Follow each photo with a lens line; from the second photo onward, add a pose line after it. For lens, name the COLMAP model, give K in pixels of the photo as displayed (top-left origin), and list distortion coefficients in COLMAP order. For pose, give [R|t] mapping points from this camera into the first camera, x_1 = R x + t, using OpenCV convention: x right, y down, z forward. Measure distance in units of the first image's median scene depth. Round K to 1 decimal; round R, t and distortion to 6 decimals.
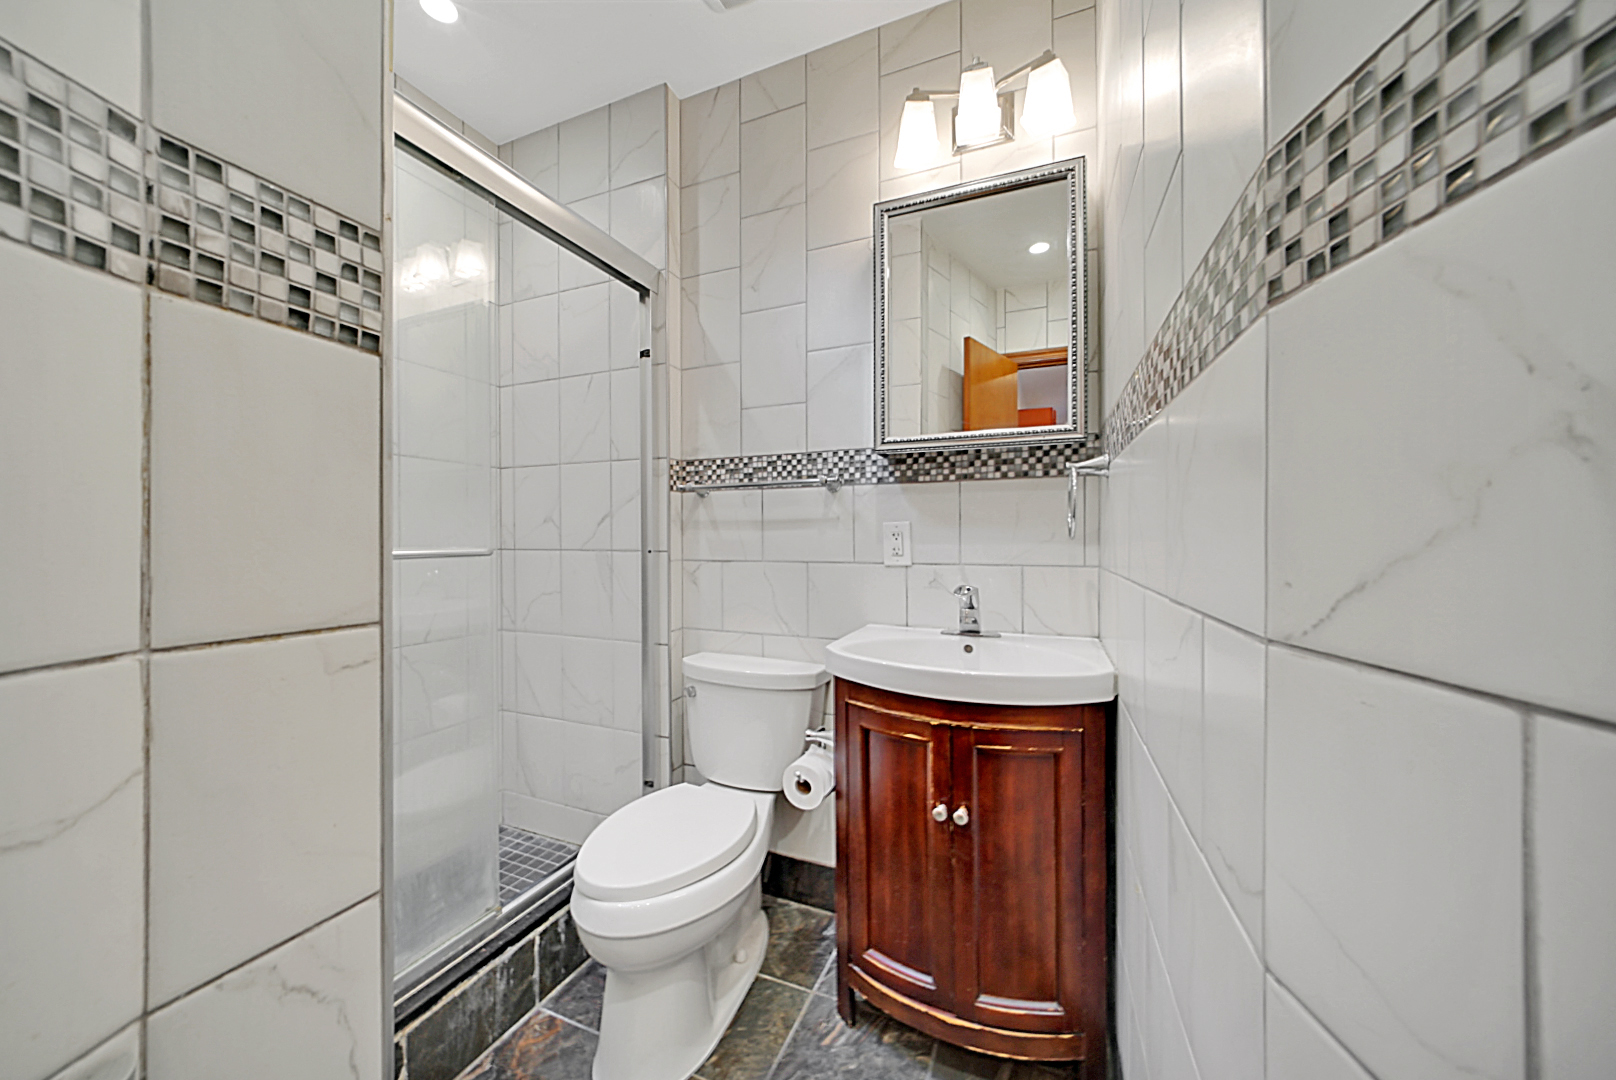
lens RADIAL K [[595.1, 0, 804.0], [0, 595.1, 558.2], [0, 0, 1]] dist [-0.001227, -0.000108]
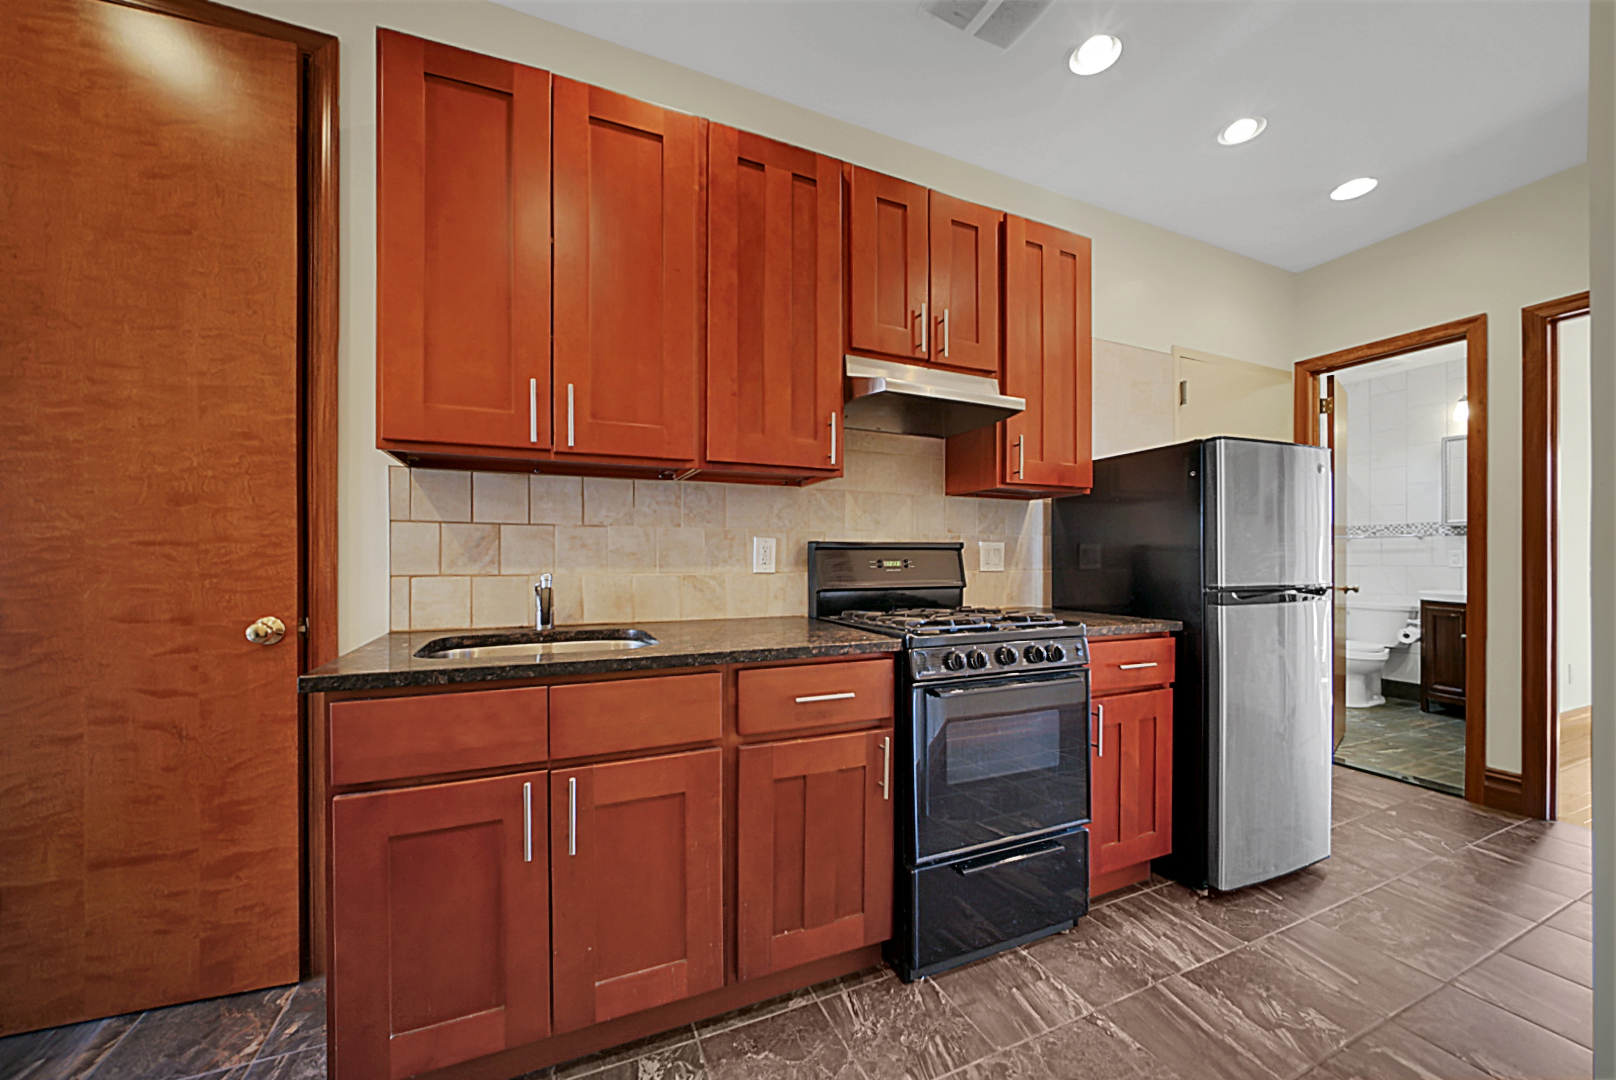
lens RADIAL K [[595.1, 0, 804.0], [0, 595.1, 558.2], [0, 0, 1]] dist [-0.001227, -0.000108]
pose [[0.722845, 0.001569, -0.691009, -0.109403], [-0.022306, 0.999529, -0.021064, 0.089553], [0.690650, 0.030640, 0.722540, -2.851007]]
